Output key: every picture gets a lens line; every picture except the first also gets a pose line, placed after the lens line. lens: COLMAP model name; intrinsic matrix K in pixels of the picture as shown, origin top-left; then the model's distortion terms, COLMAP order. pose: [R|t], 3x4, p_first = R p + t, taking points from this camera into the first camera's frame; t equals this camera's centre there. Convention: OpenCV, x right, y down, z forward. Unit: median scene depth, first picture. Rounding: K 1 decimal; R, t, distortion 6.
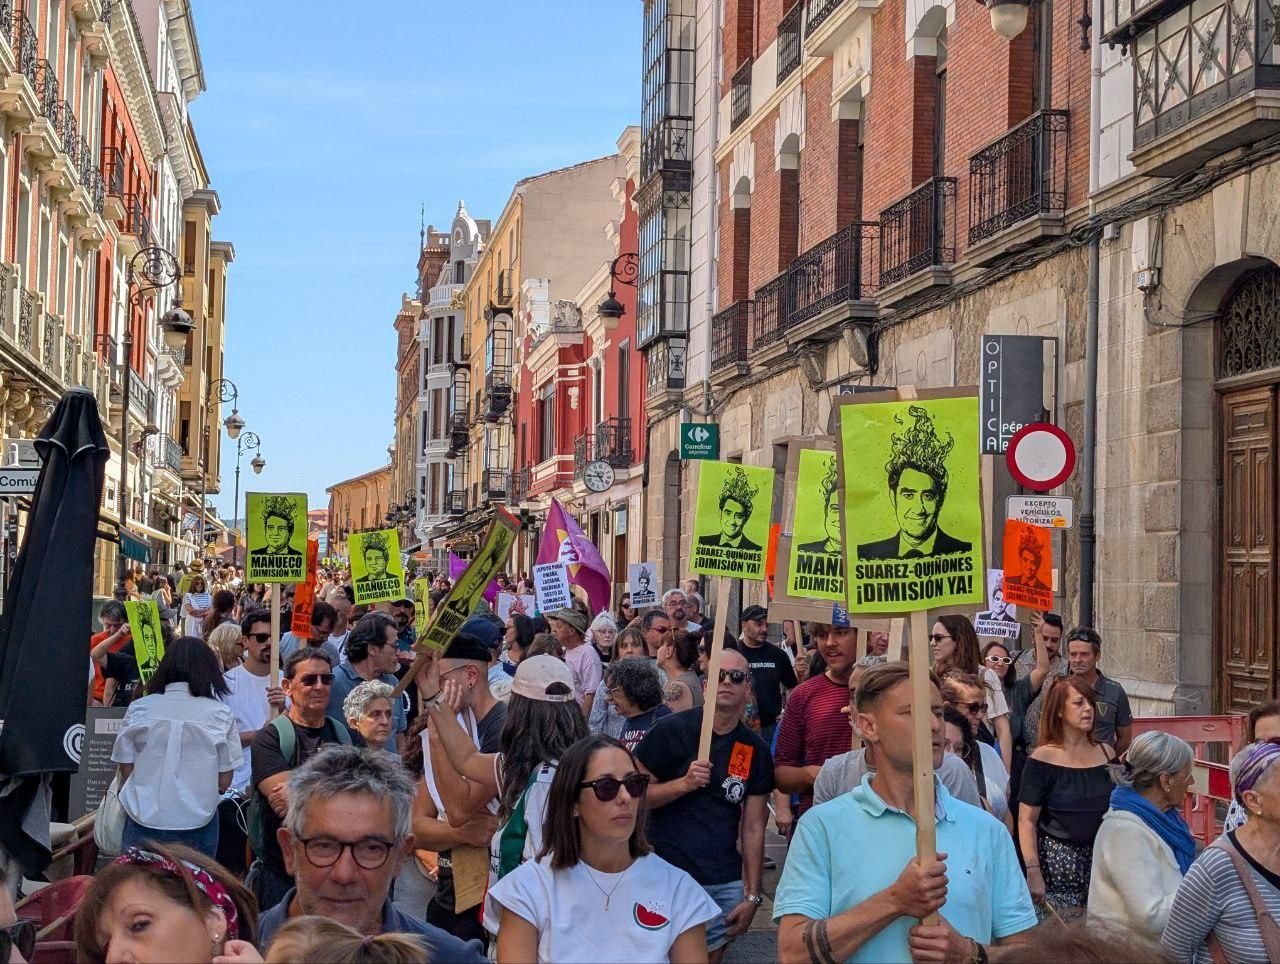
lens RADIAL K [[2039.9, 0, 620.6], [0, 2039.9, 438.2], [0, 0, 1]] dist [0.169743, 0.000000]
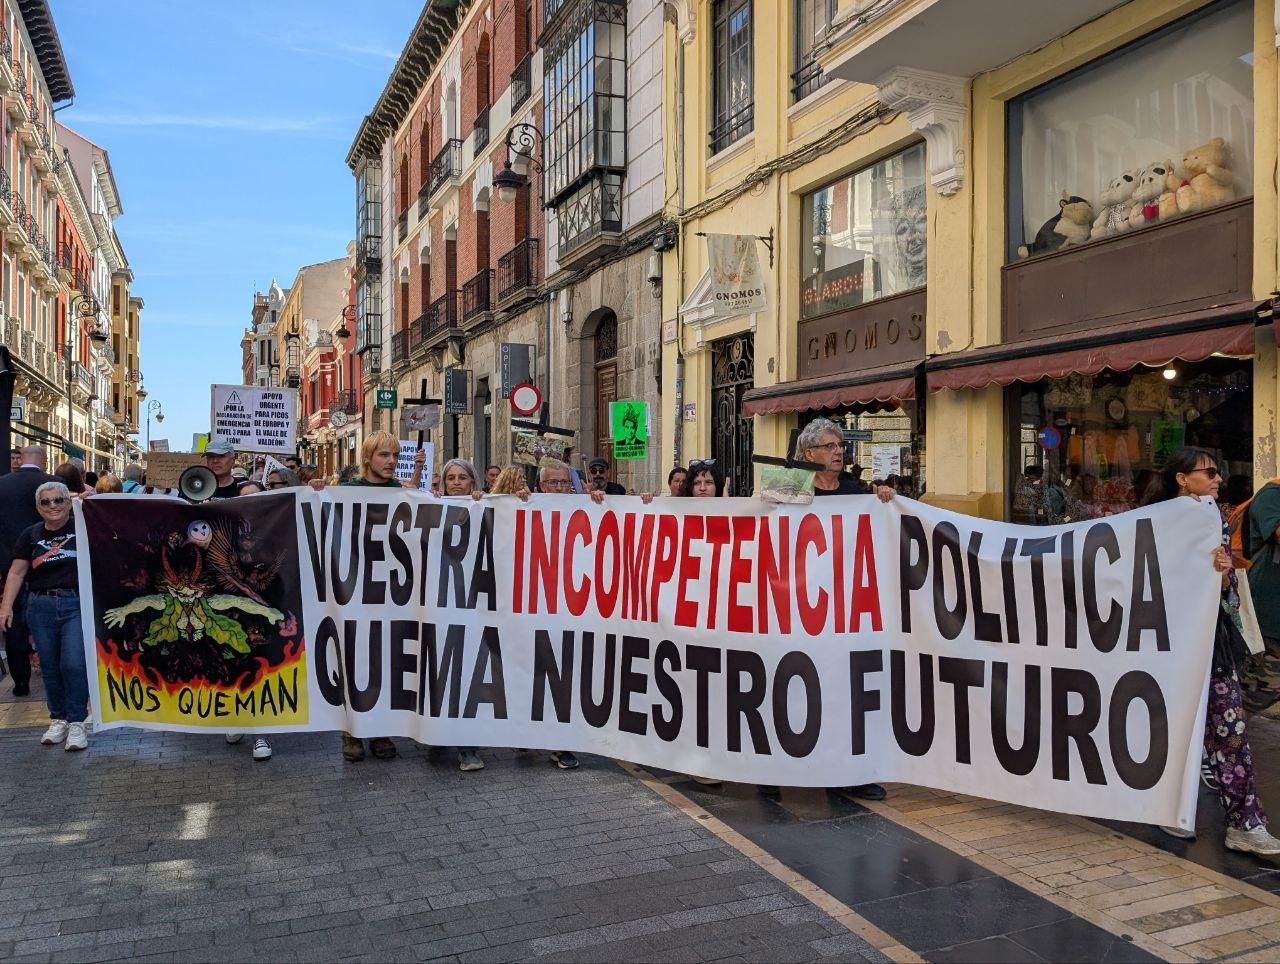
lens RADIAL K [[1026.1, 0, 648.7], [0, 1026.1, 482.7], [0, 0, 1]] dist [0.003036, -0.008154]
pose [[0.966114, -0.018967, 0.257417, 0.022954], [0.000292, 0.997376, 0.072392, 0.008826], [-0.258115, -0.069863, 0.963585, -0.040591]]
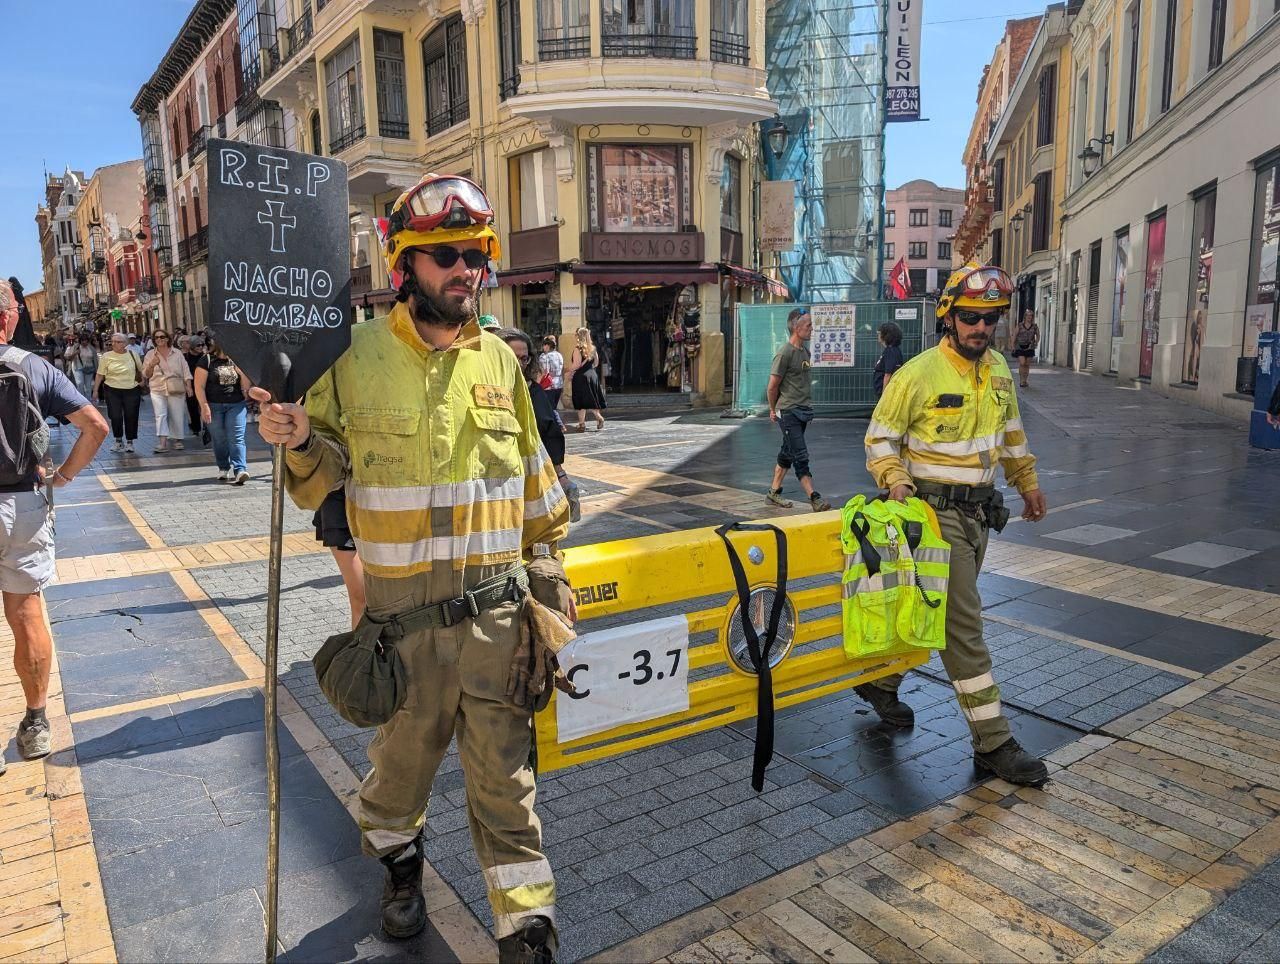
lens RADIAL K [[917.1, 0, 641.2], [0, 917.1, 481.1], [0, 0, 1]] dist [0.026008, -0.026488]
pose [[0.896796, -0.102397, 0.430431, 0.031371], [0.004292, 0.974818, 0.222962, -0.015485], [-0.442423, -0.198104, 0.874652, -0.468753]]
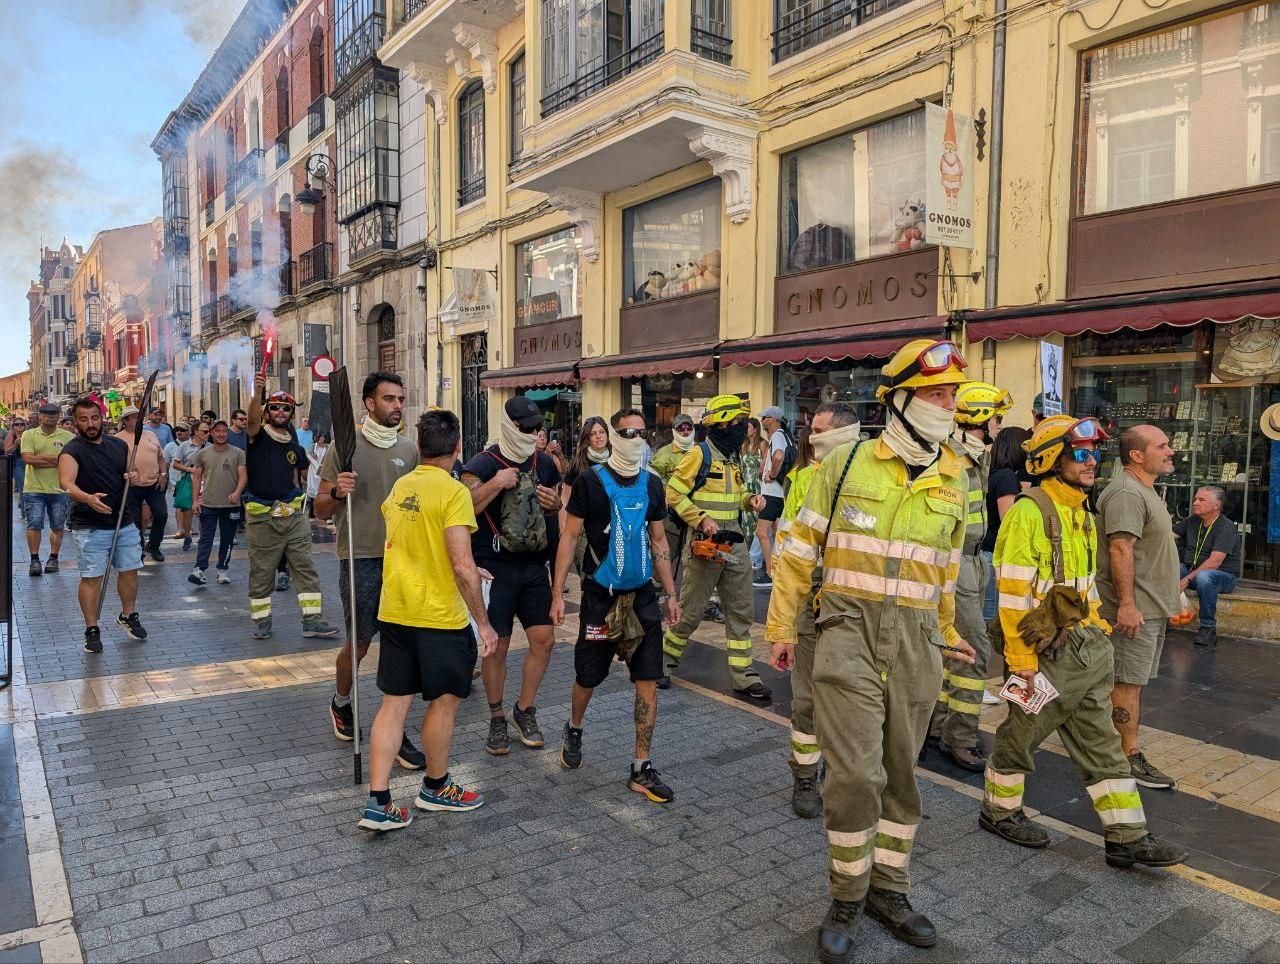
lens RADIAL K [[917.1, 0, 612.3], [0, 917.1, 486.2], [0, 0, 1]] dist [0.026008, -0.026488]
pose [[0.899689, -0.041080, 0.434593, 0.001380], [-0.017080, 0.991487, 0.129080, 0.000092], [-0.436196, -0.123555, 0.891329, -0.153494]]
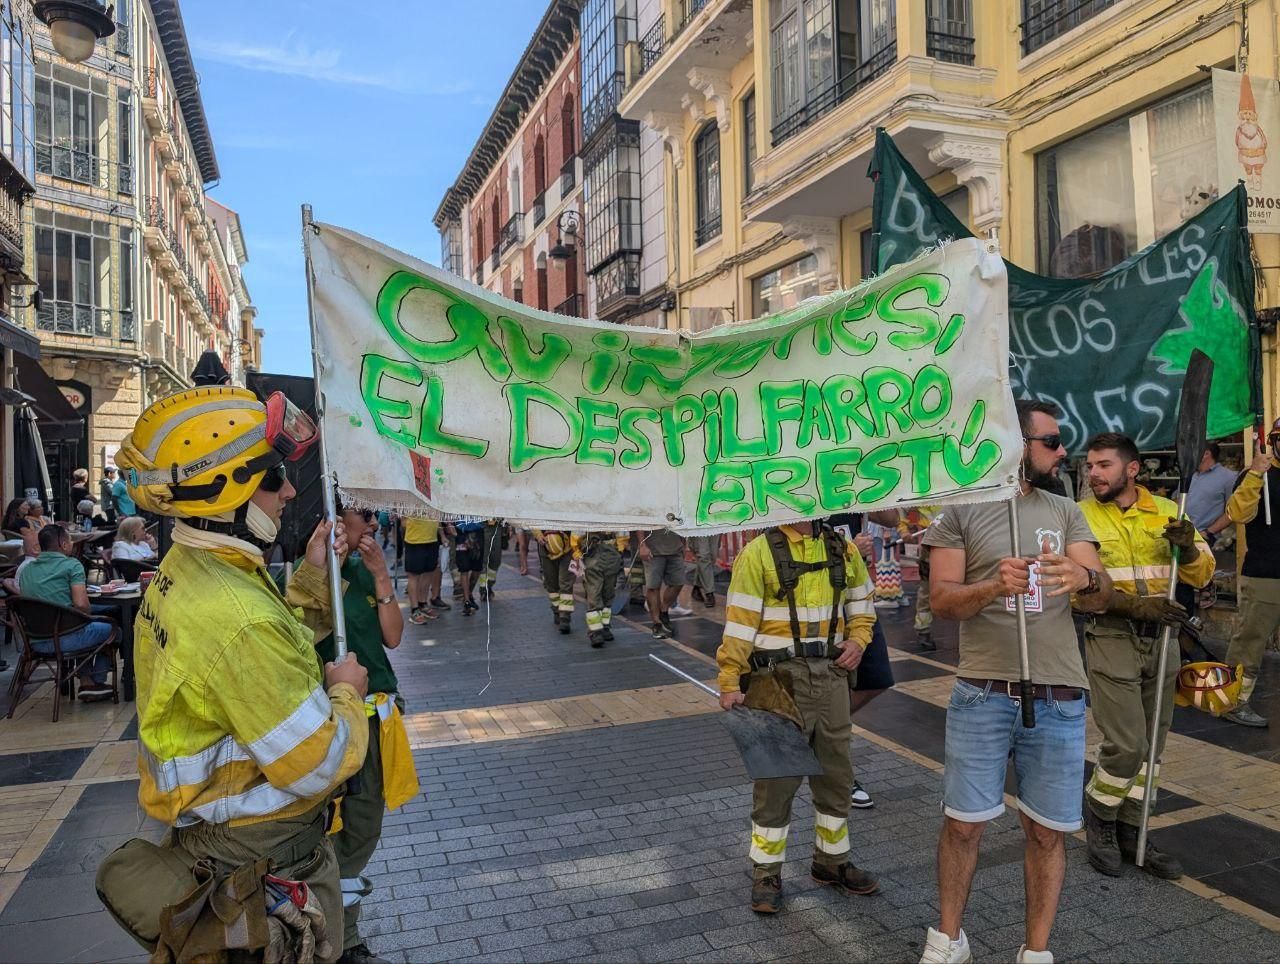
lens RADIAL K [[917.1, 0, 637.1], [0, 917.1, 468.5], [0, 0, 1]] dist [0.026008, -0.026488]
pose [[0.979724, -0.040863, 0.196139, 0.013598], [0.028111, 0.997332, 0.067364, 0.000848], [-0.198368, -0.060484, 0.978259, -0.143520]]
